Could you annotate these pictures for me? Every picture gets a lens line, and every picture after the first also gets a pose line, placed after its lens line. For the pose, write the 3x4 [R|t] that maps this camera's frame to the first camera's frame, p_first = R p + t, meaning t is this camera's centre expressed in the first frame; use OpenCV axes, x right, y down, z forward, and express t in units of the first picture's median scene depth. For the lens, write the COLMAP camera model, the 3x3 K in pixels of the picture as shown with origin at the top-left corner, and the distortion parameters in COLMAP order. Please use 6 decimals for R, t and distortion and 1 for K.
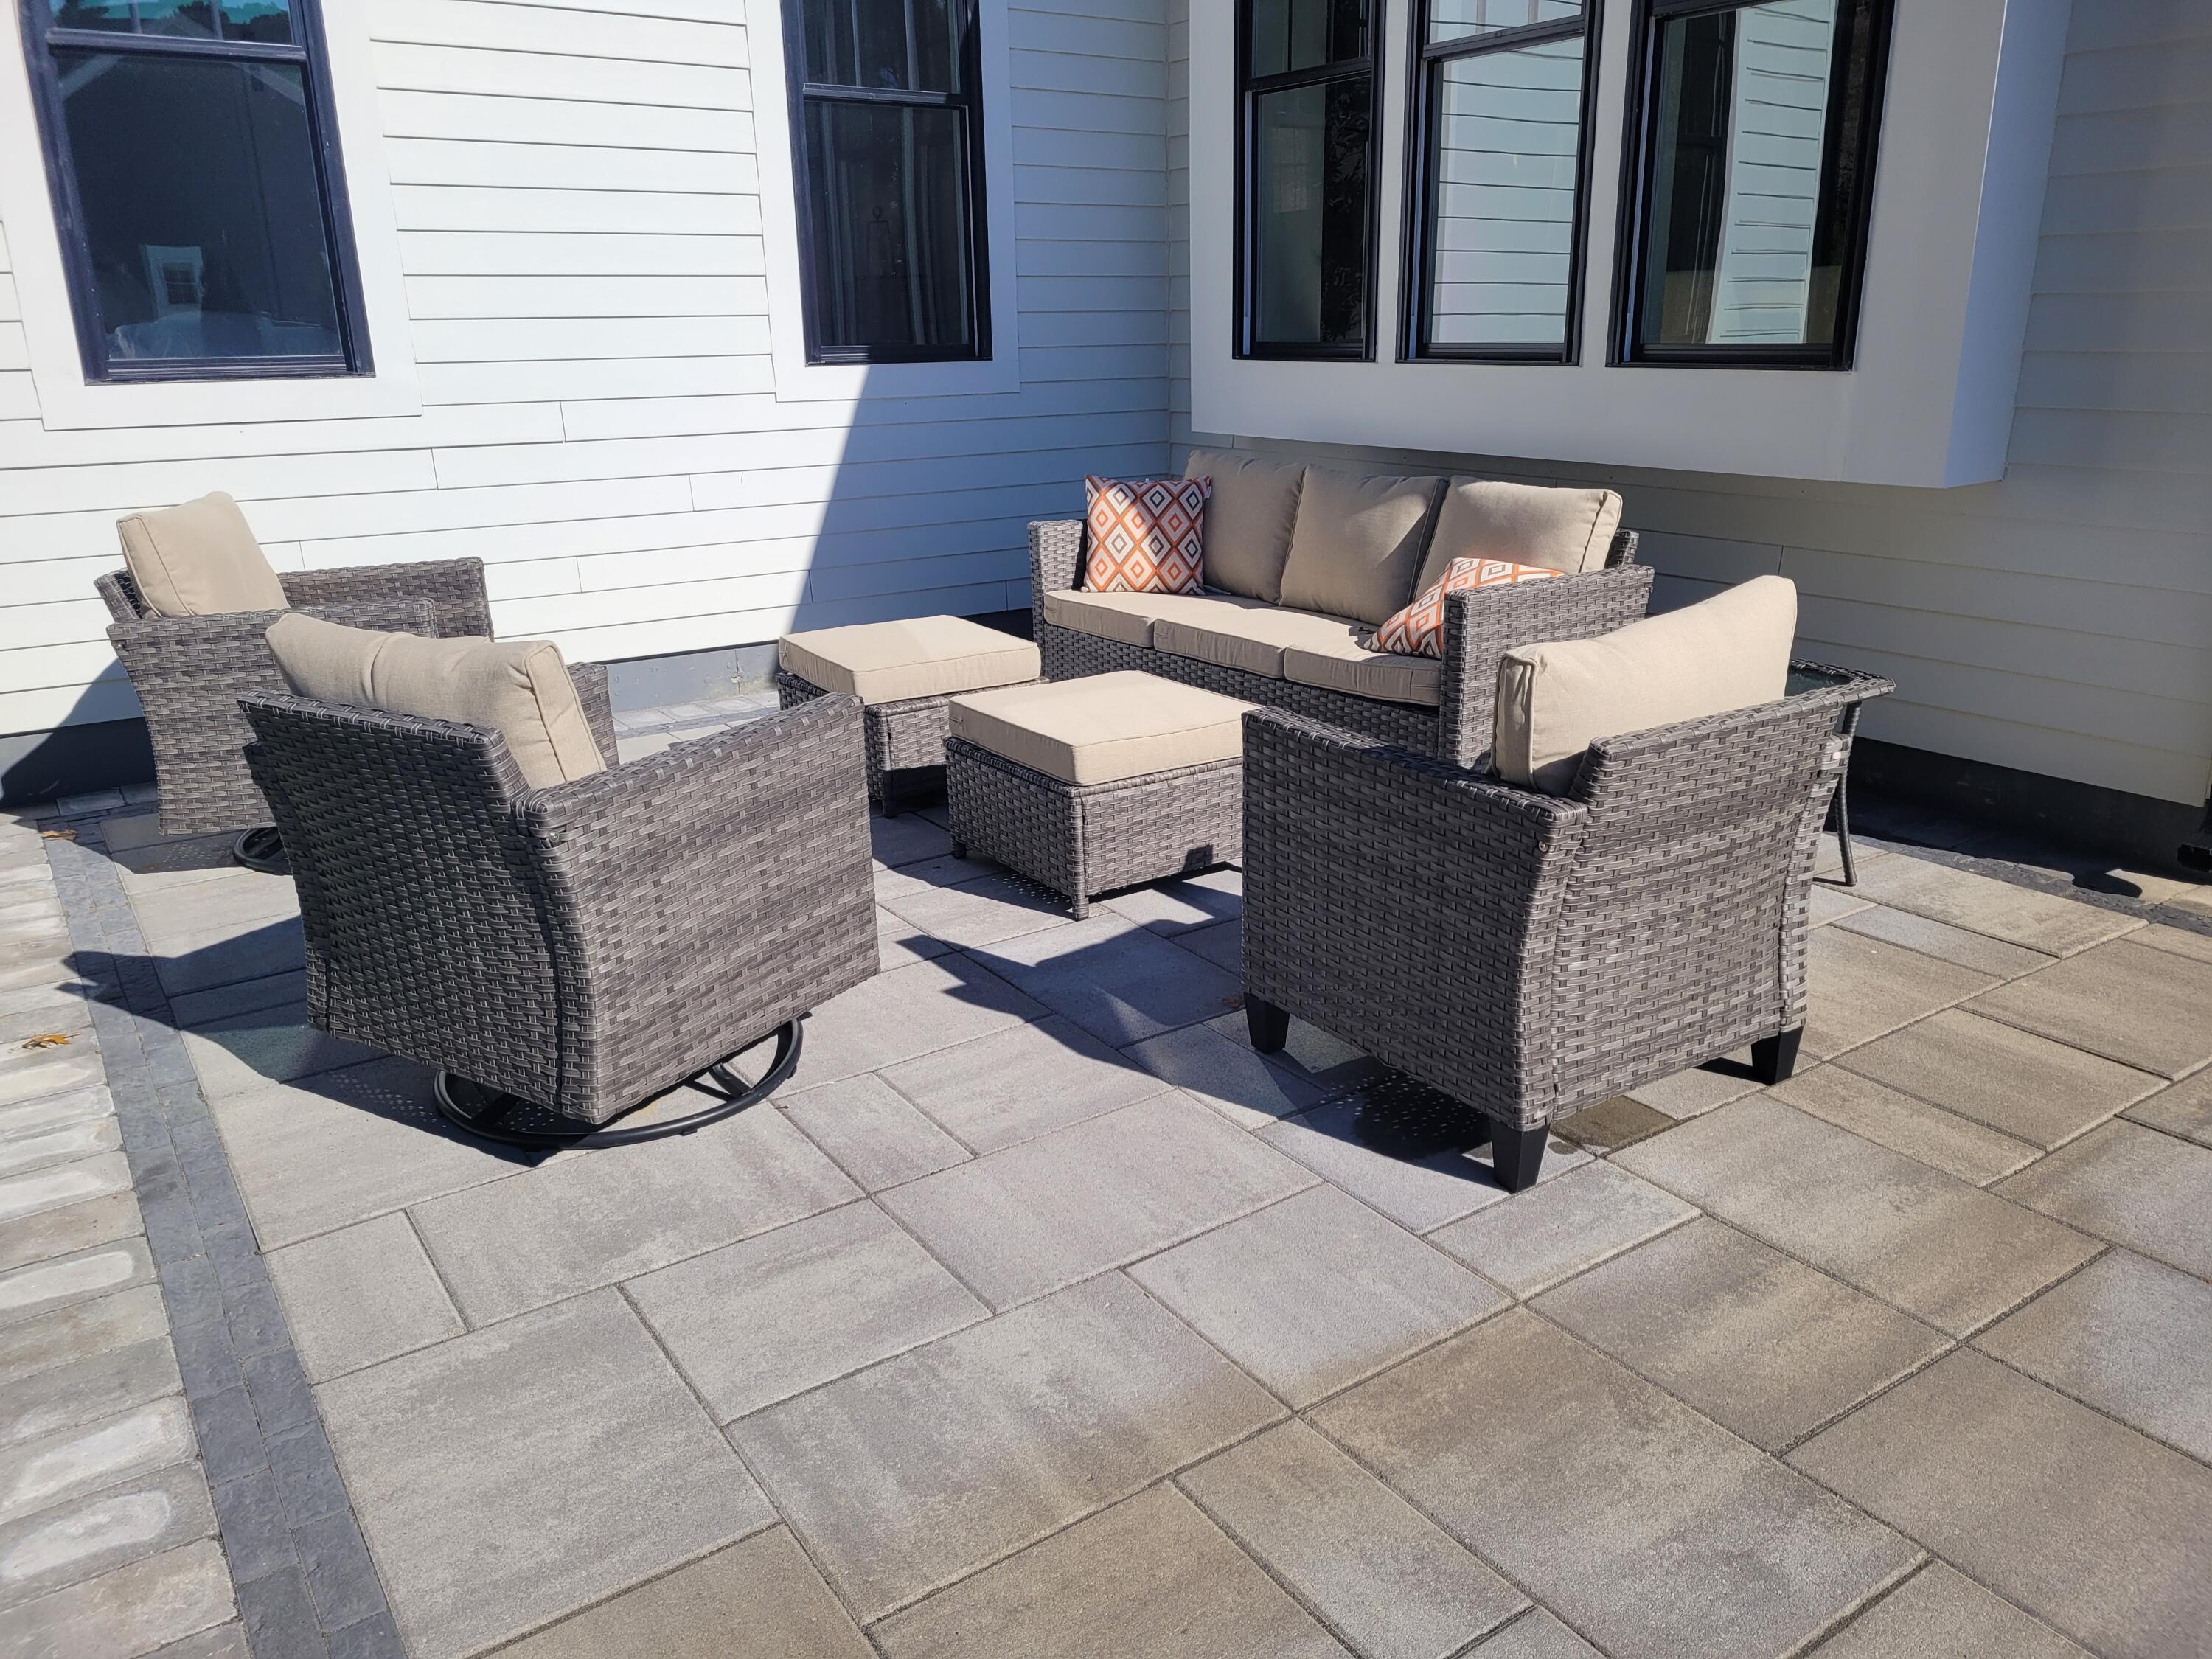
lens RADIAL K [[1690.2, 0, 1142.7], [0, 1690.2, 830.1], [0, 0, 1]] dist [0.059393, -0.045041]
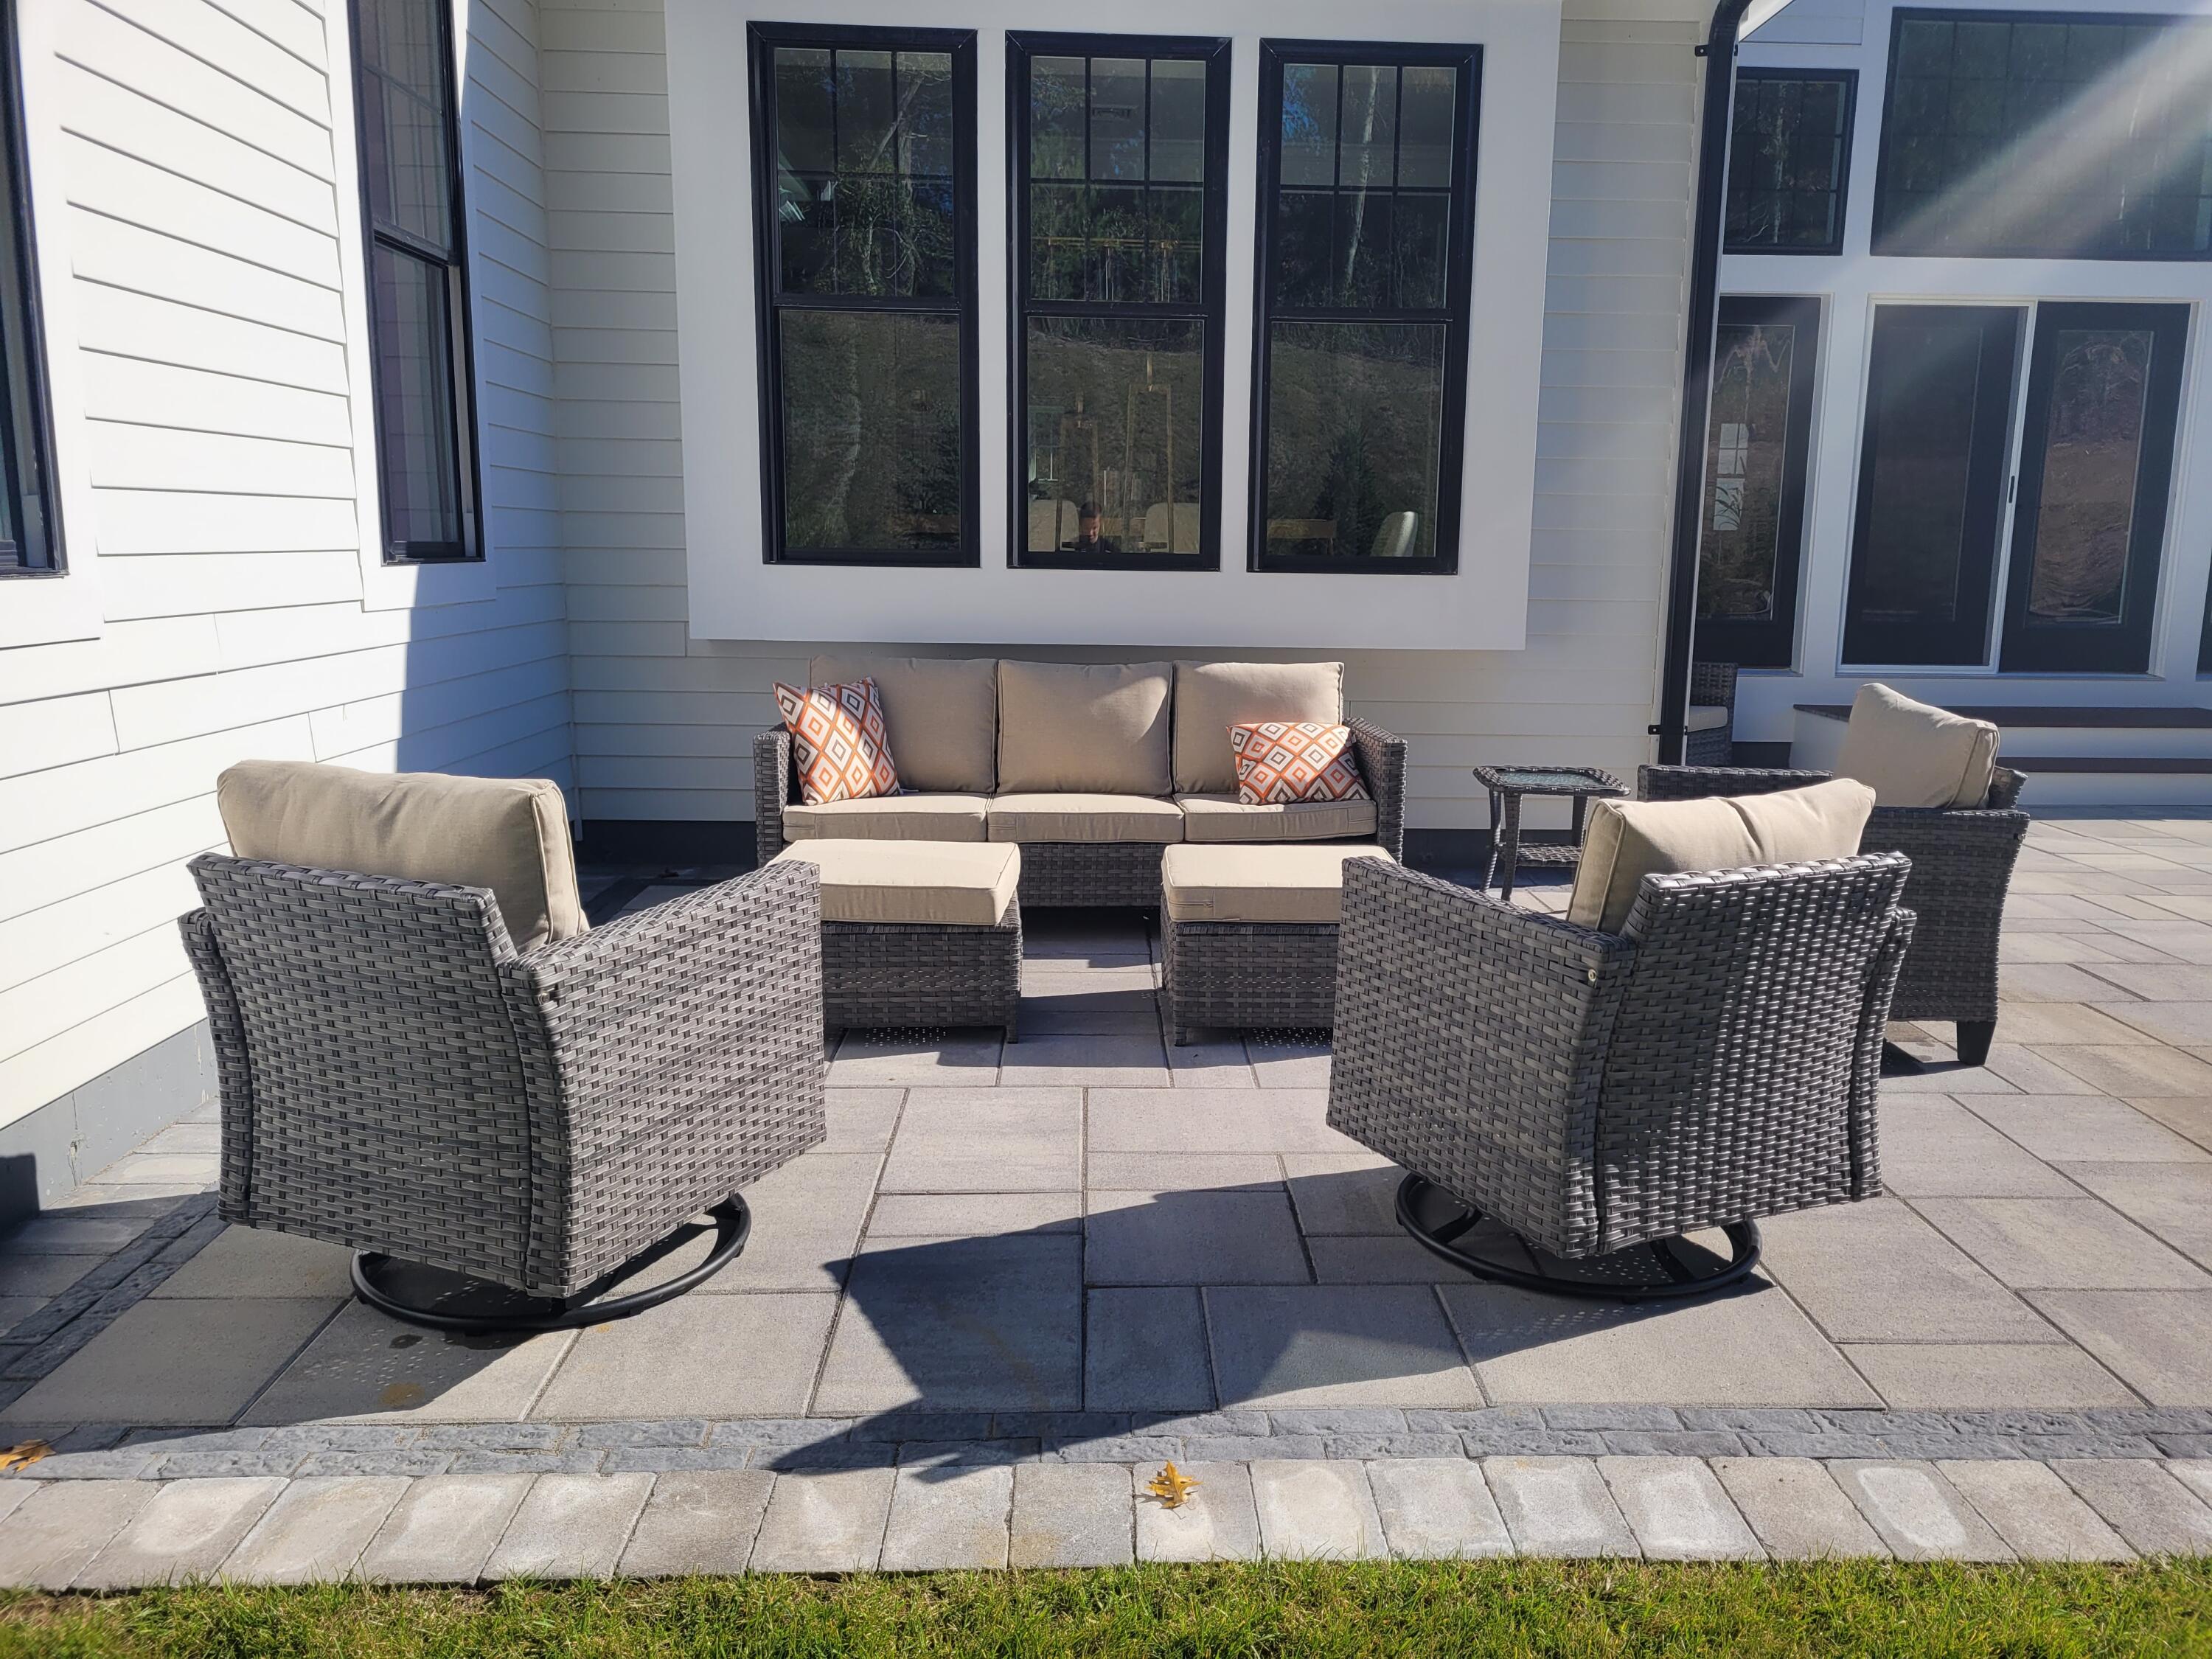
lens RADIAL K [[1670.9, 0, 1177.8], [0, 1670.9, 833.0], [0, 0, 1]] dist [0.034164, -0.004364]
pose [[0.525717, -0.124440, 0.841508, -0.871952], [0.228369, 0.973574, 0.001301, -0.101272], [-0.819432, 0.191490, 0.540243, 0.429374]]
